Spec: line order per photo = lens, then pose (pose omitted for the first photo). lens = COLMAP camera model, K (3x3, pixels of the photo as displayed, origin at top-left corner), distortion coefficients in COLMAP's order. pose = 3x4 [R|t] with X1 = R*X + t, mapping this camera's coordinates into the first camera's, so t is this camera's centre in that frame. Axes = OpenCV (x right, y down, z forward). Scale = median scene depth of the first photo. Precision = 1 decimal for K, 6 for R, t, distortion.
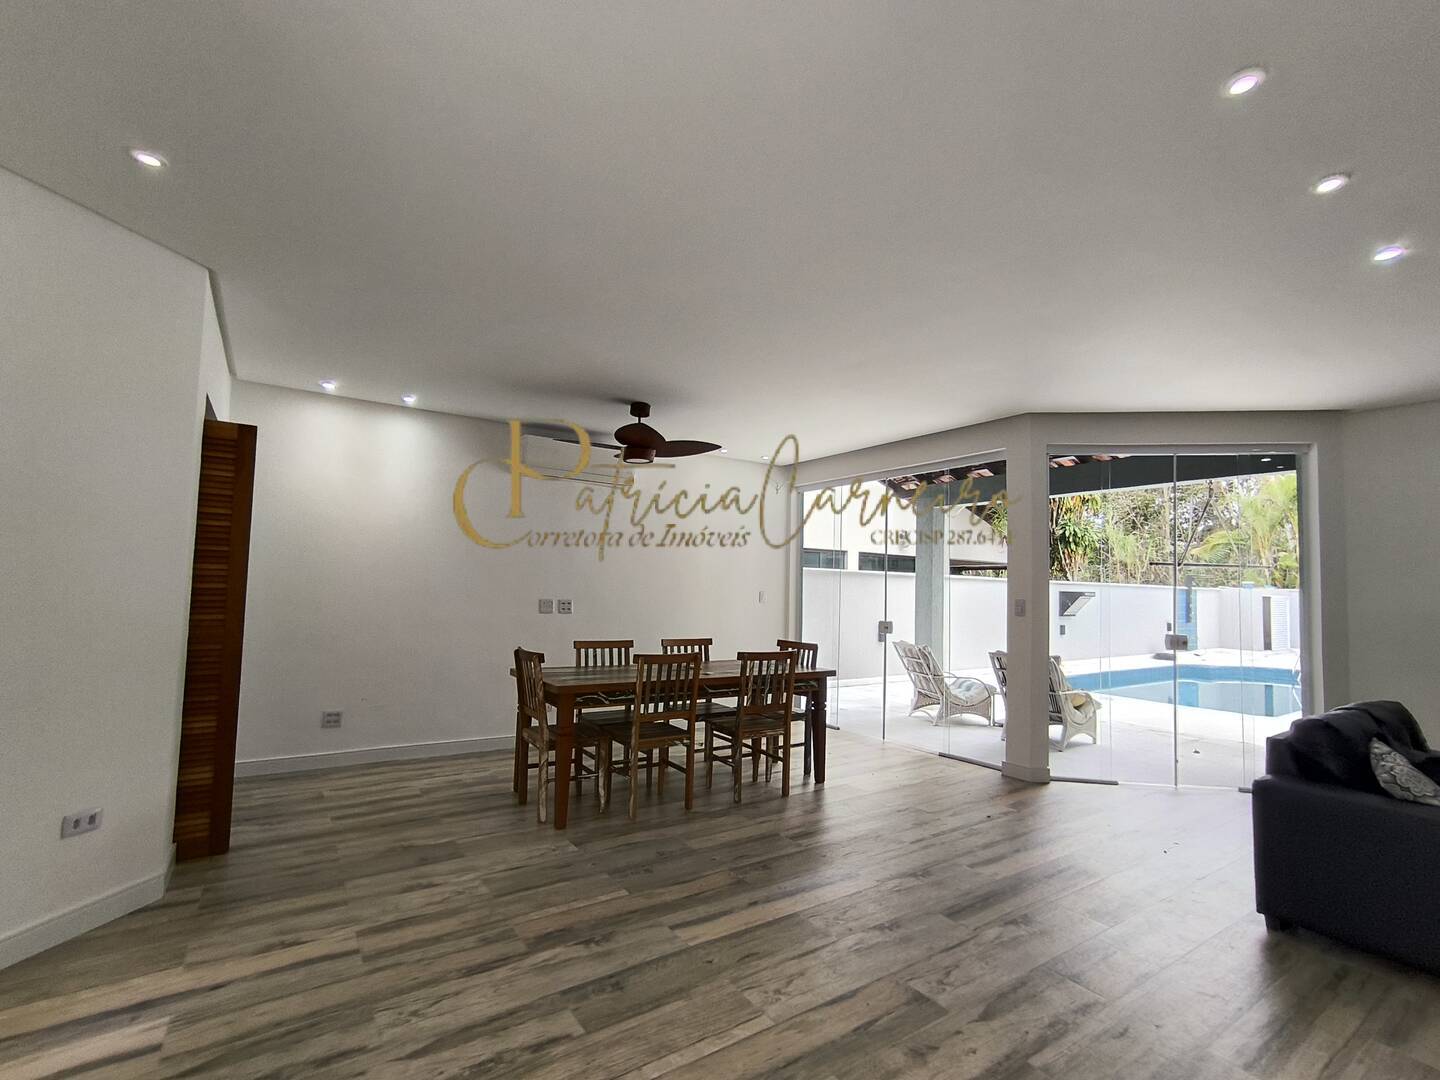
lens RADIAL K [[657.5, 0, 726.7], [0, 657.5, 555.7], [0, 0, 1]] dist [-0.000671, 0.005793]
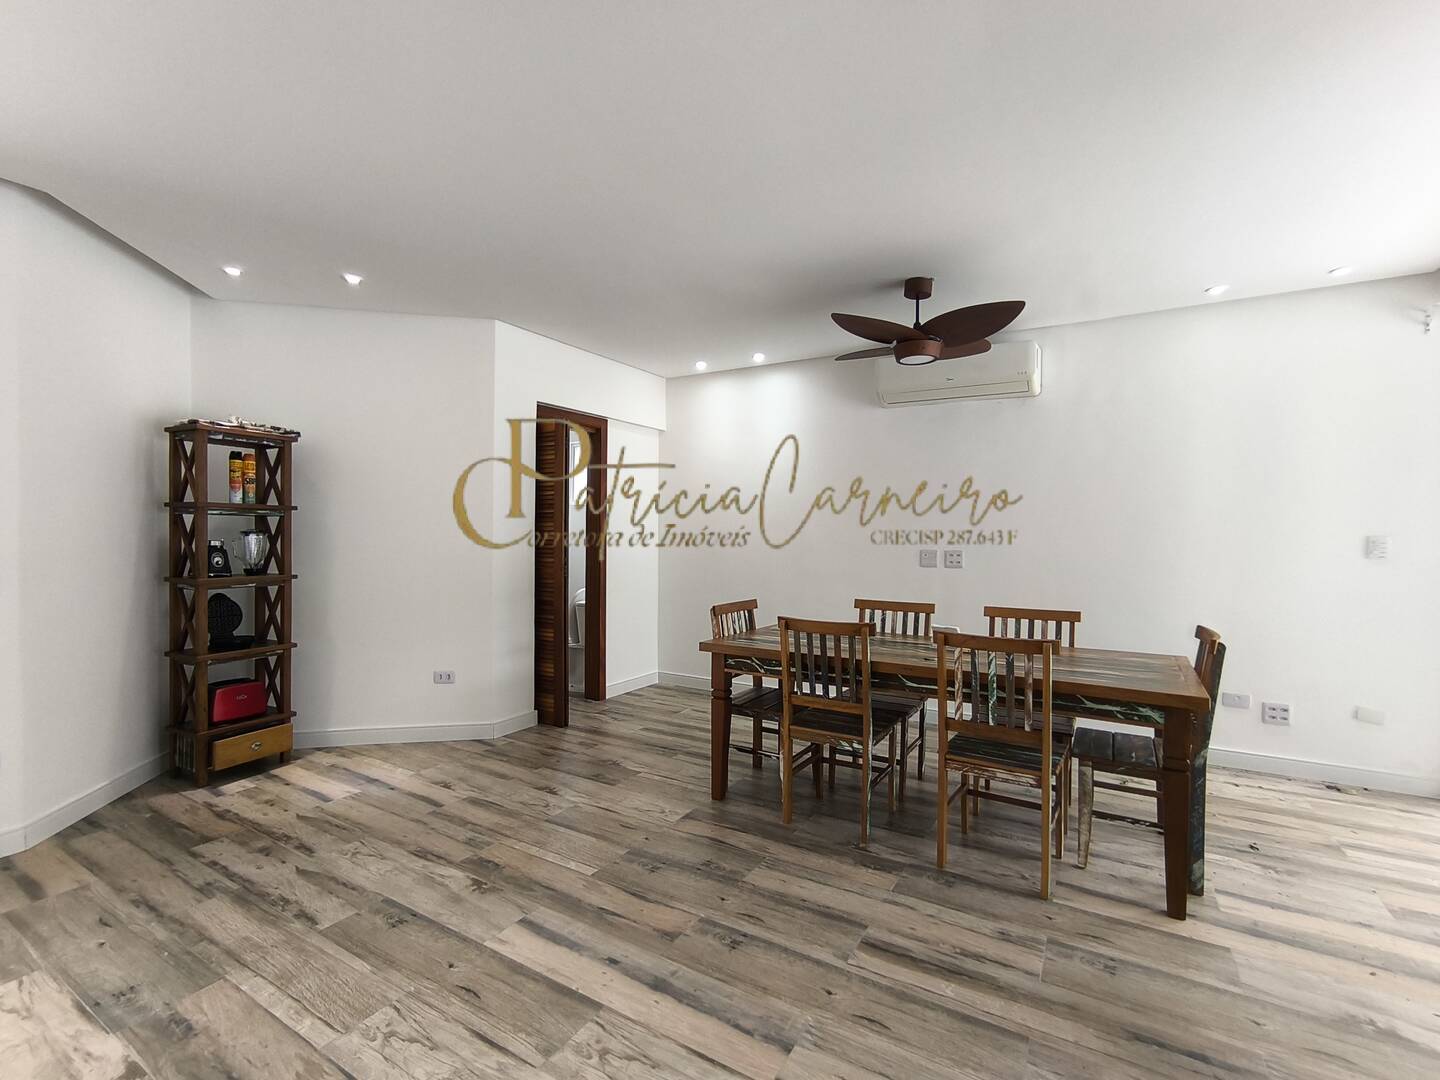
lens RADIAL K [[660.5, 0, 717.5], [0, 660.5, 543.0], [0, 0, 1]] dist [-0.039762, 0.023243]
pose [[0.415054, -0.016130, -0.909654, 0.663758], [0.052815, 0.998584, 0.006391, 0.066542], [0.908263, -0.050696, 0.415318, 0.742075]]
